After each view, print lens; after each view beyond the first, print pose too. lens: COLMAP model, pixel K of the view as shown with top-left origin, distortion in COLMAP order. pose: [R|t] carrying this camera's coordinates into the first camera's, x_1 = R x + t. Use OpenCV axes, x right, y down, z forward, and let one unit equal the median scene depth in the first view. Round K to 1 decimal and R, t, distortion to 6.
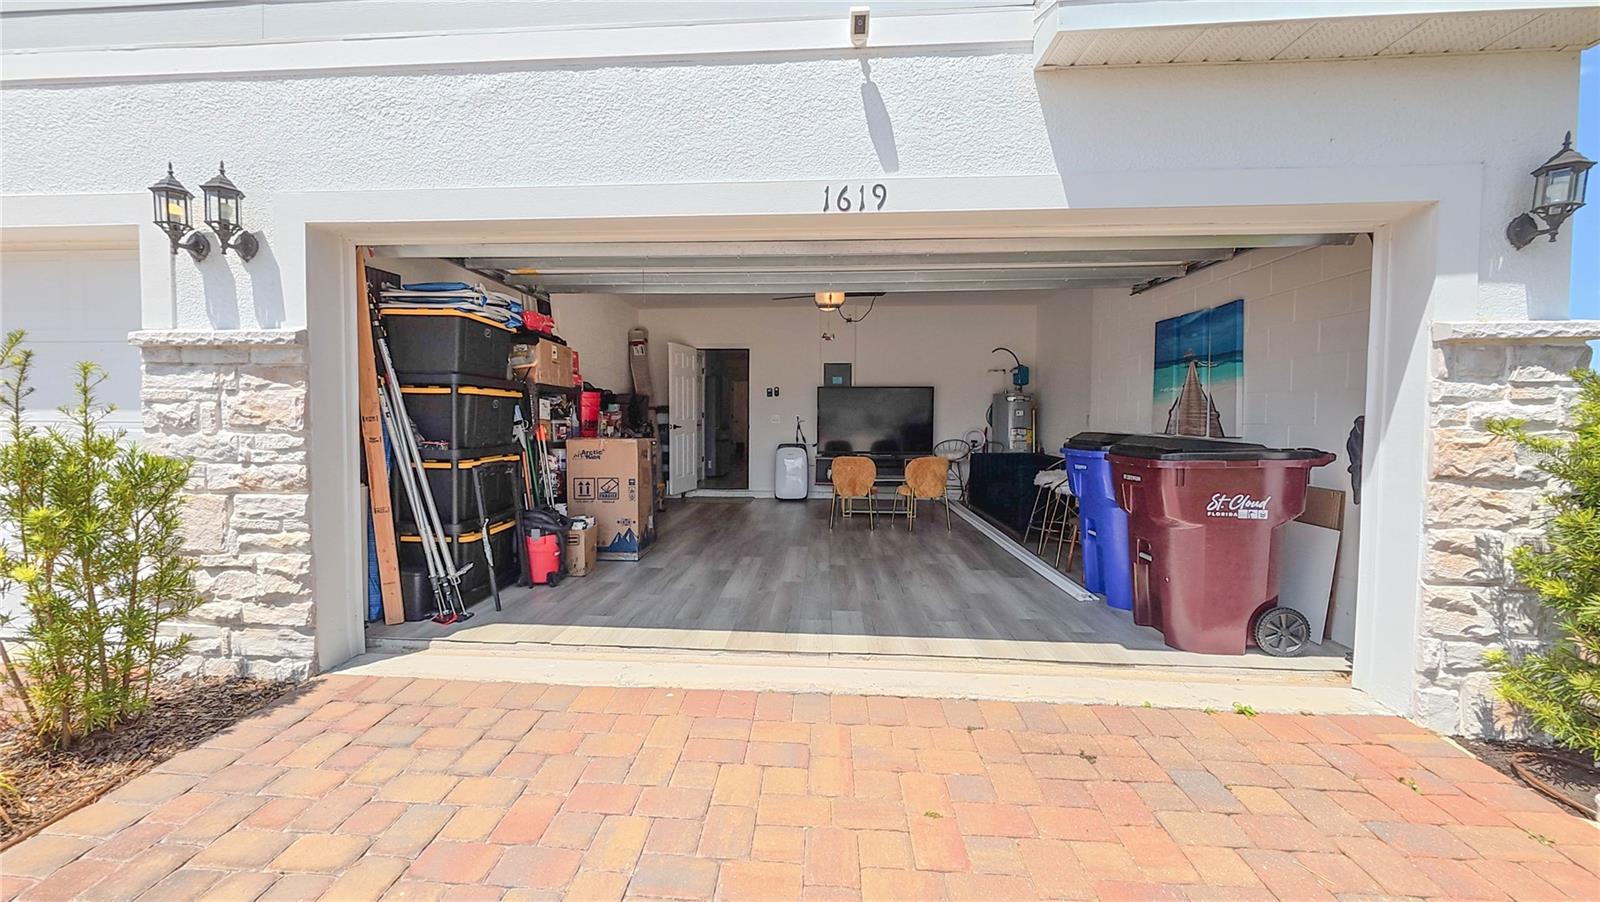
lens RADIAL K [[621.8, 0, 802.1], [0, 621.8, 443.8], [0, 0, 1]] dist [-0.001990, -0.000221]
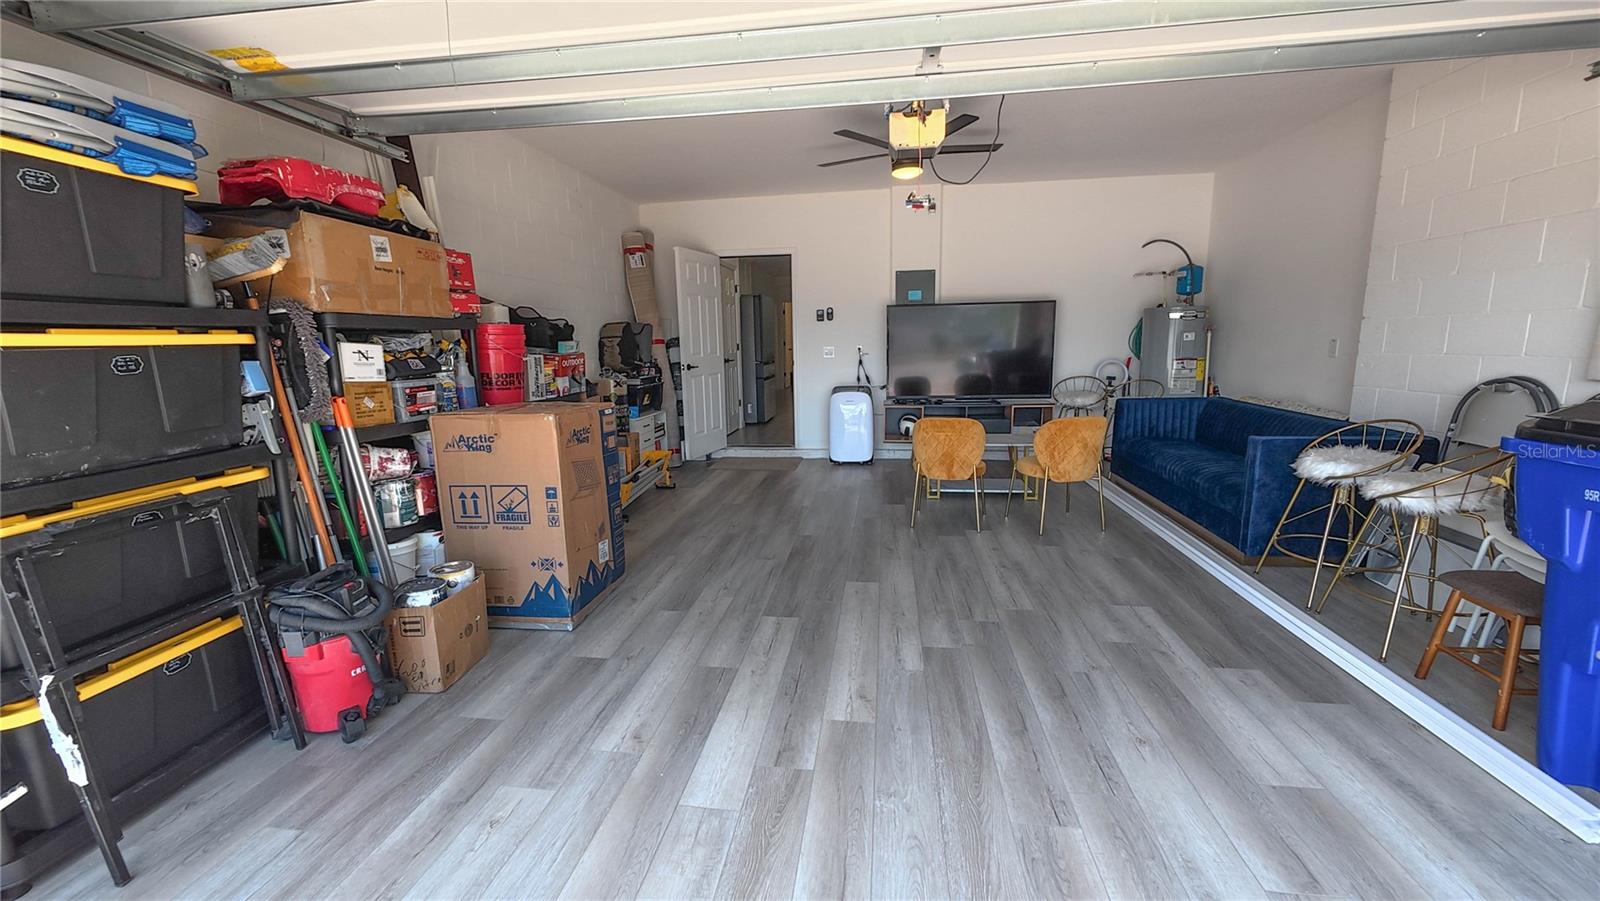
lens RADIAL K [[621.8, 0, 802.1], [0, 621.8, 443.3], [0, 0, 1]] dist [-0.001990, -0.000221]
pose [[0.994943, -0.006299, -0.100243, -0.002026], [0.018517, 0.992429, 0.121417, -0.031269], [0.098719, -0.122659, 0.987527, 0.362268]]
